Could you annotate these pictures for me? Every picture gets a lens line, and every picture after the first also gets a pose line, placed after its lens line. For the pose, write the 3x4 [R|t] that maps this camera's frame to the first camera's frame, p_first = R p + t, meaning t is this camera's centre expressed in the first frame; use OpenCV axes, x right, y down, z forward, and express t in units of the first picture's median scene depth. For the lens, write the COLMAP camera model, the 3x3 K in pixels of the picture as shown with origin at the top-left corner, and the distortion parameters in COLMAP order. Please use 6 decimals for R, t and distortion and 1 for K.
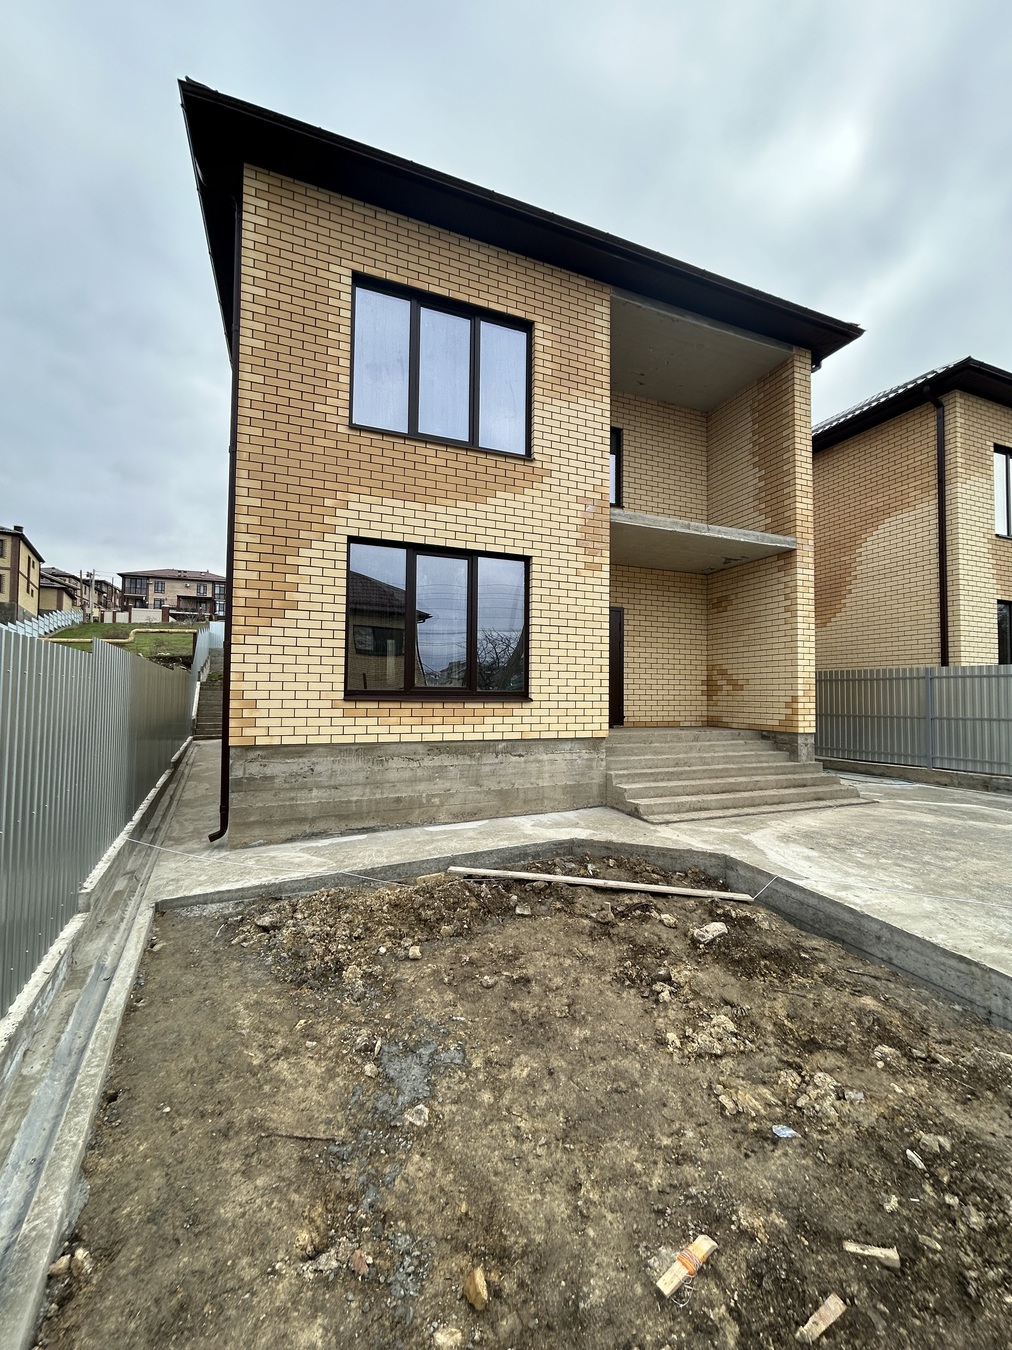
lens RADIAL K [[546.7, 0, 506.0], [0, 546.7, 675.0], [0, 0, 1]] dist [-0.004000, -0.000250]
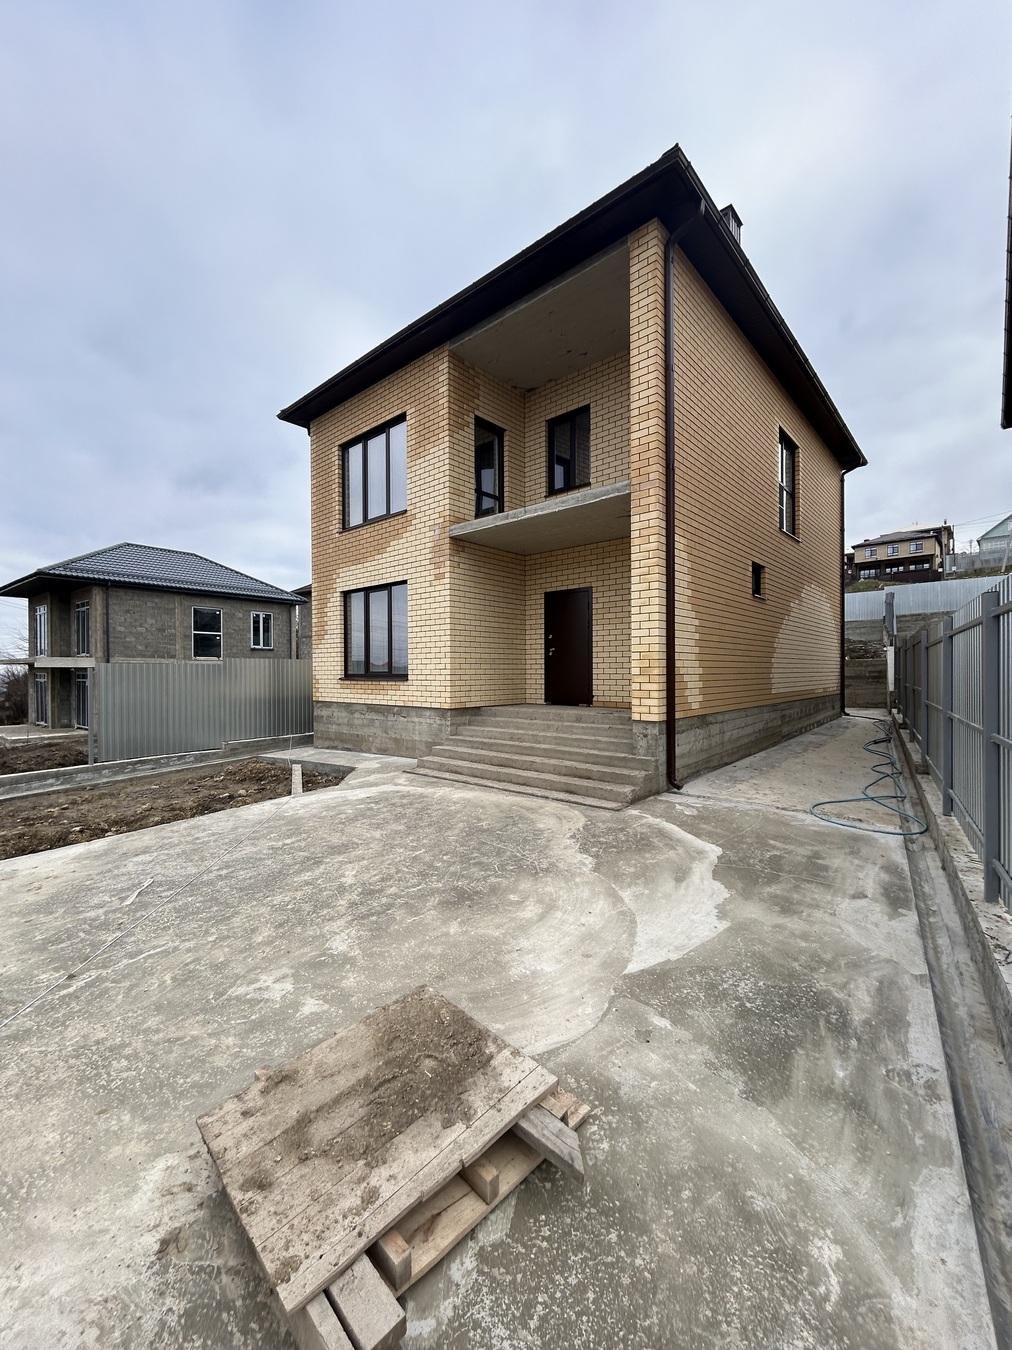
lens RADIAL K [[546.7, 0, 506.0], [0, 546.7, 675.0], [0, 0, 1]] dist [-0.004000, -0.000250]
pose [[0.456170, -0.006150, -0.889871, 1.461008], [0.042206, 0.999000, 0.014732, 0.023413], [0.888891, -0.044278, 0.455974, 0.571644]]
